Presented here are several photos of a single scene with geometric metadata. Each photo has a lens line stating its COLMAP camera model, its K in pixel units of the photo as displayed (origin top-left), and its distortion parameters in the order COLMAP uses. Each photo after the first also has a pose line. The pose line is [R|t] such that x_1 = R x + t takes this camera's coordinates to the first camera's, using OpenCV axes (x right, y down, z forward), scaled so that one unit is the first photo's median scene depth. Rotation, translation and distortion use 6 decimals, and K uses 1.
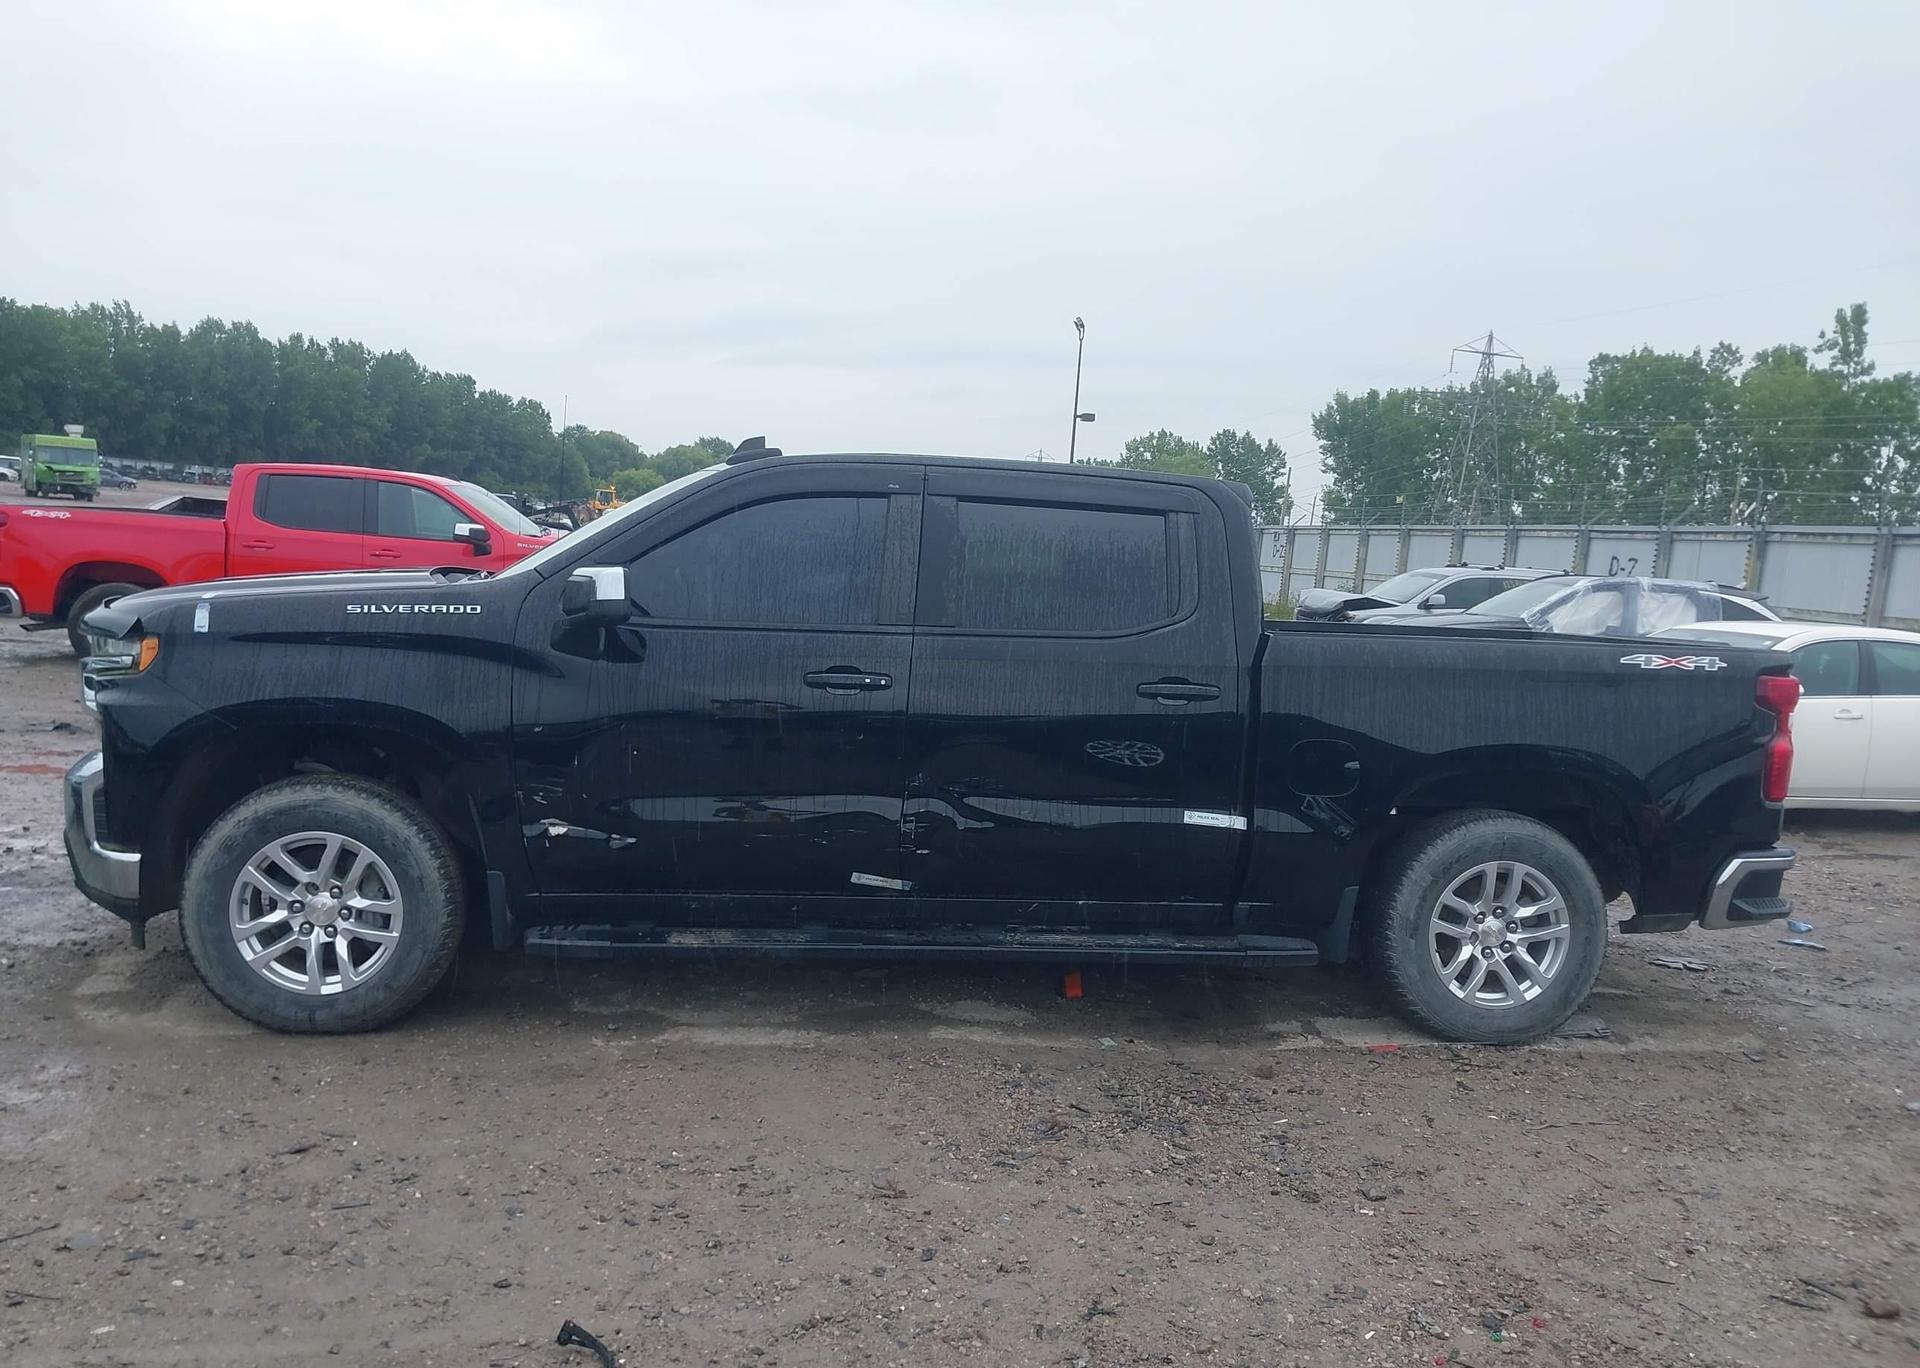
lens RADIAL K [[1504.5, 0, 960.0], [0, 1504.5, 684.0], [0, 0, 1]] dist [0.032568, -0.032801]
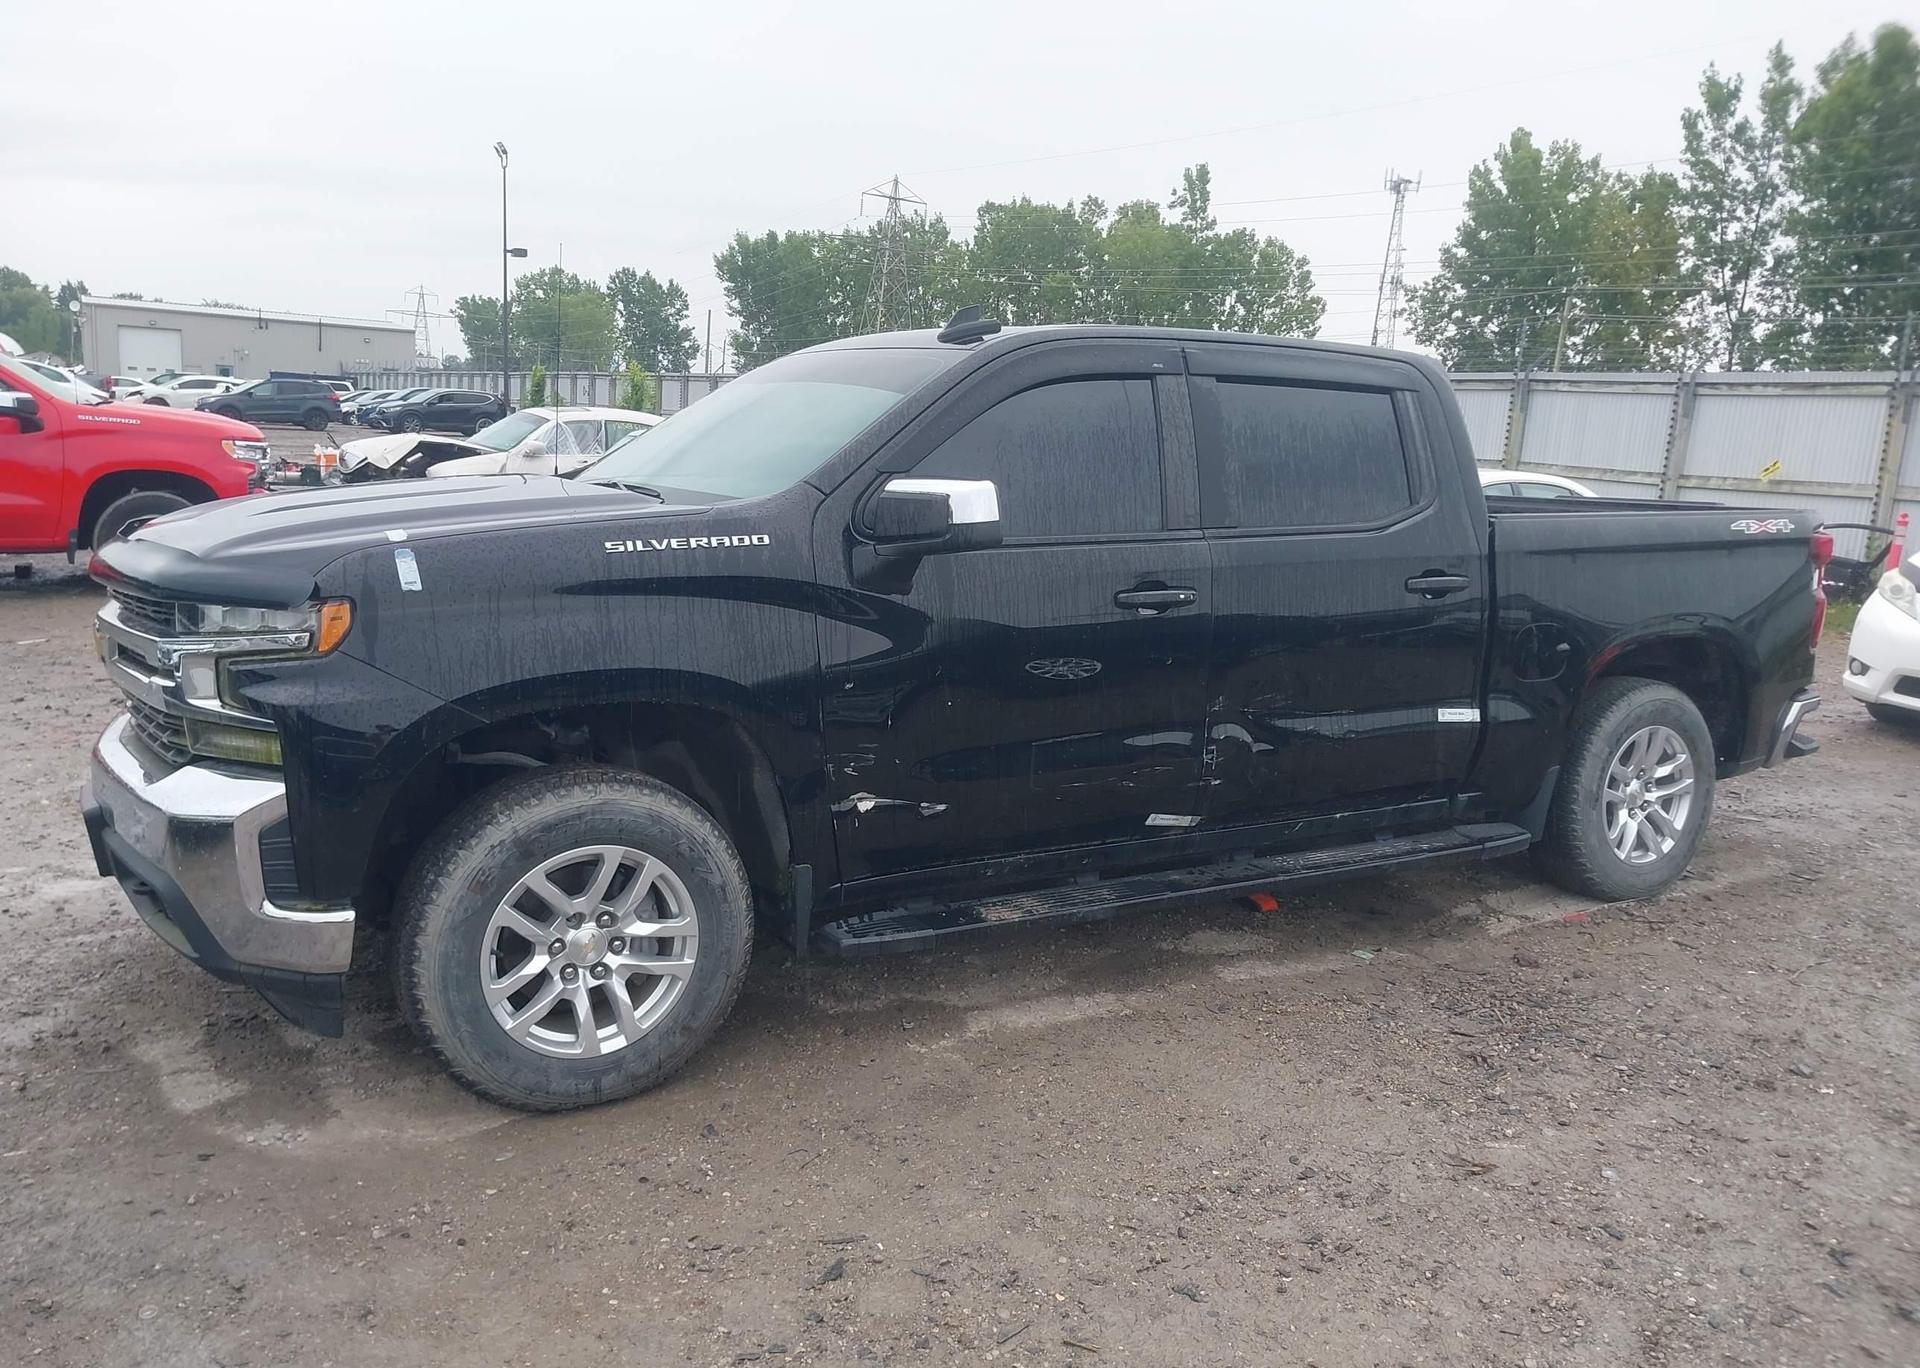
lens RADIAL K [[1504.5, 0, 960.0], [0, 1504.5, 684.0], [0, 0, 1]] dist [0.032568, -0.032801]
pose [[0.924171, -0.086429, 0.372073, -0.062891], [0.048373, 0.992704, 0.110446, -0.006782], [-0.378904, -0.084072, 0.921609, 0.028930]]
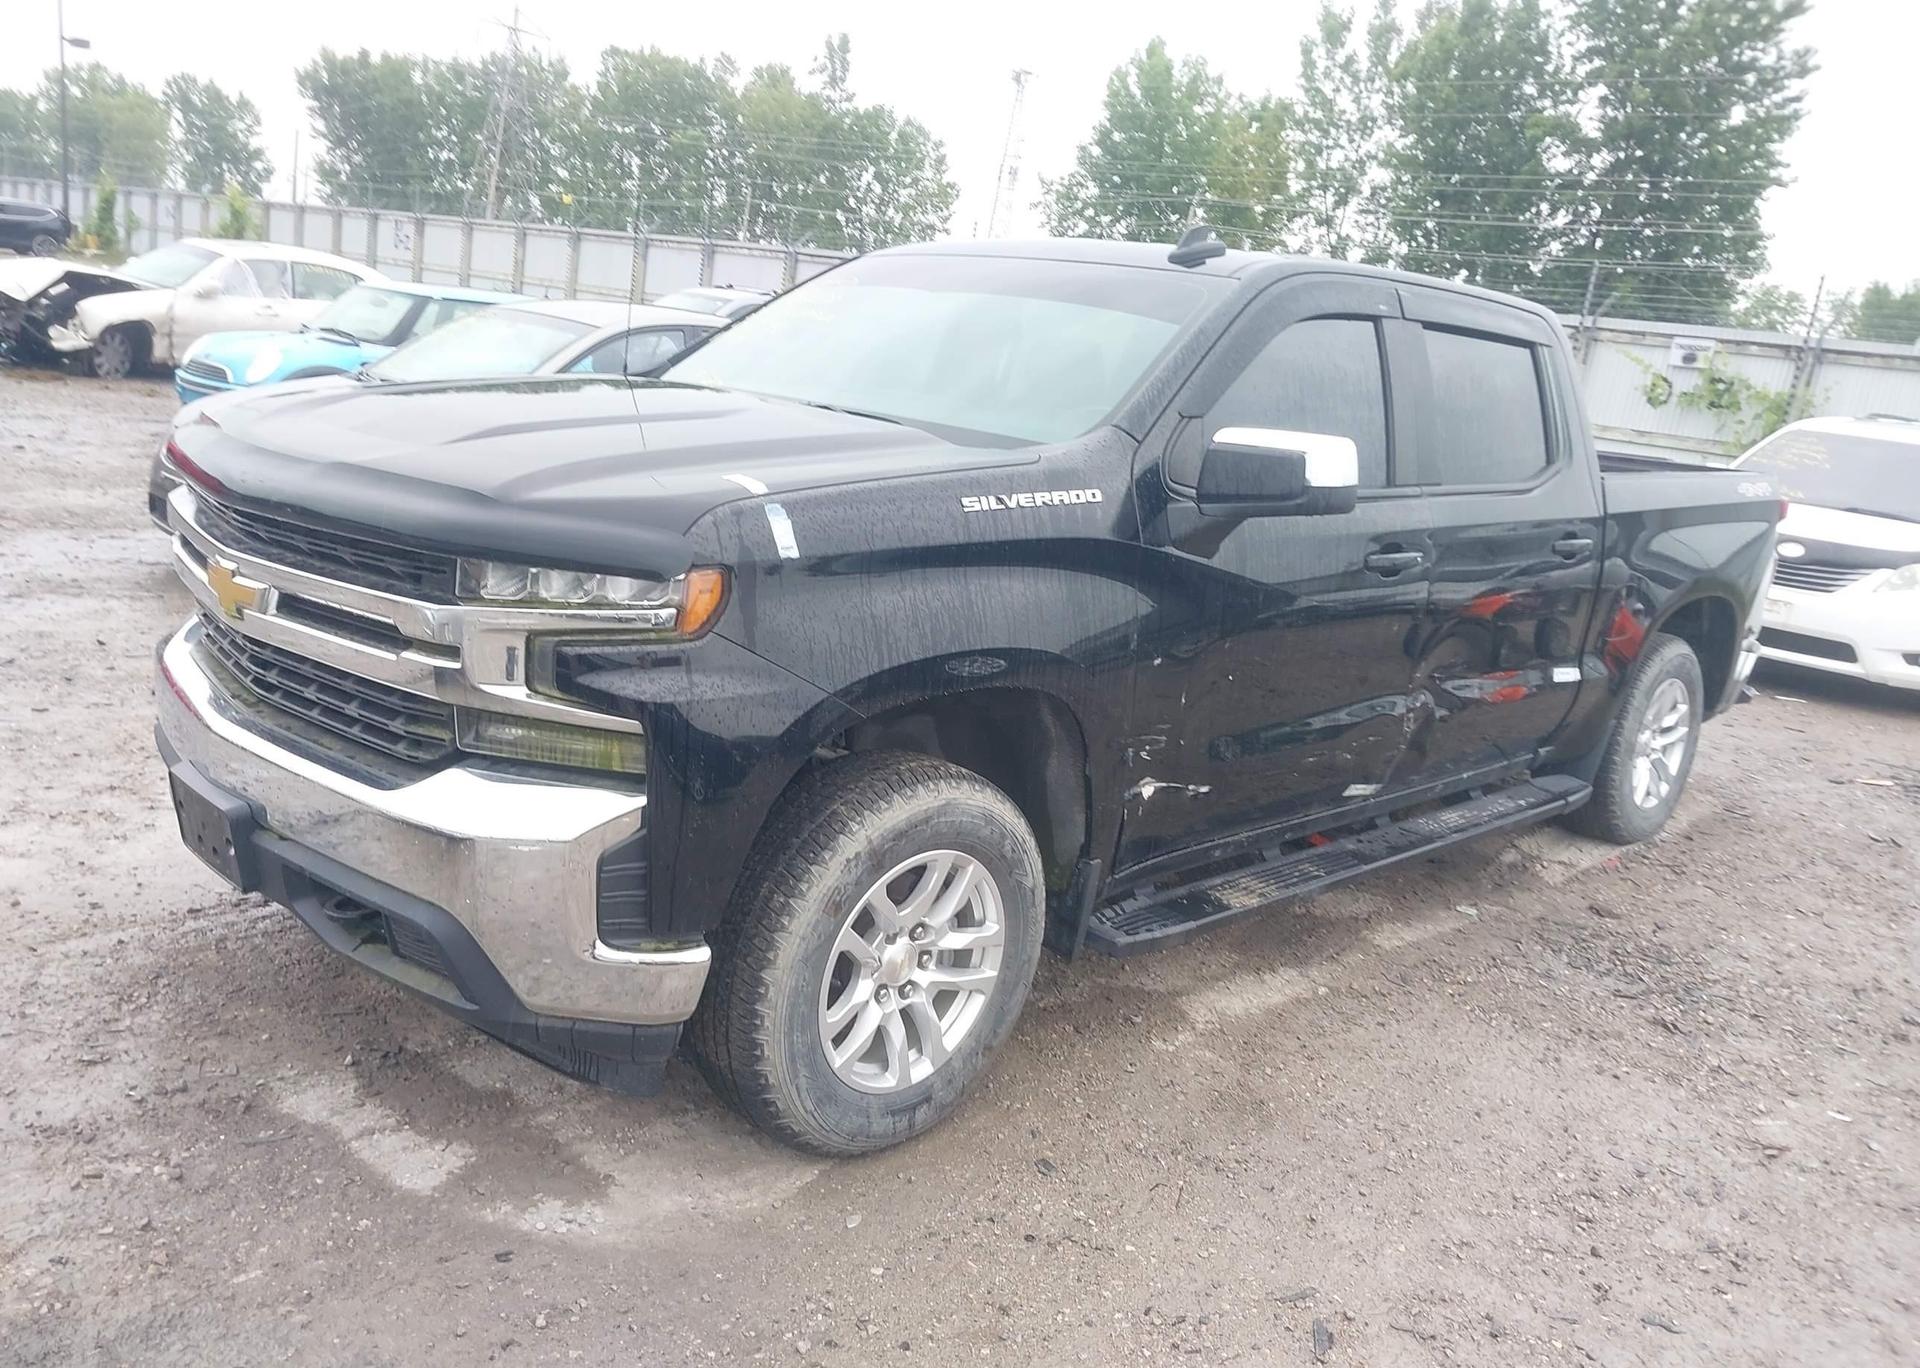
lens RADIAL K [[1497.3, 0, 960.0], [0, 1497.3, 684.0], [0, 0, 1]] dist [0.022383, -0.015174]
pose [[0.800940, -0.108691, 0.588797, -0.093089], [-0.011730, 0.980348, 0.196928, -0.011803], [-0.598630, -0.164634, 0.783925, 0.059929]]
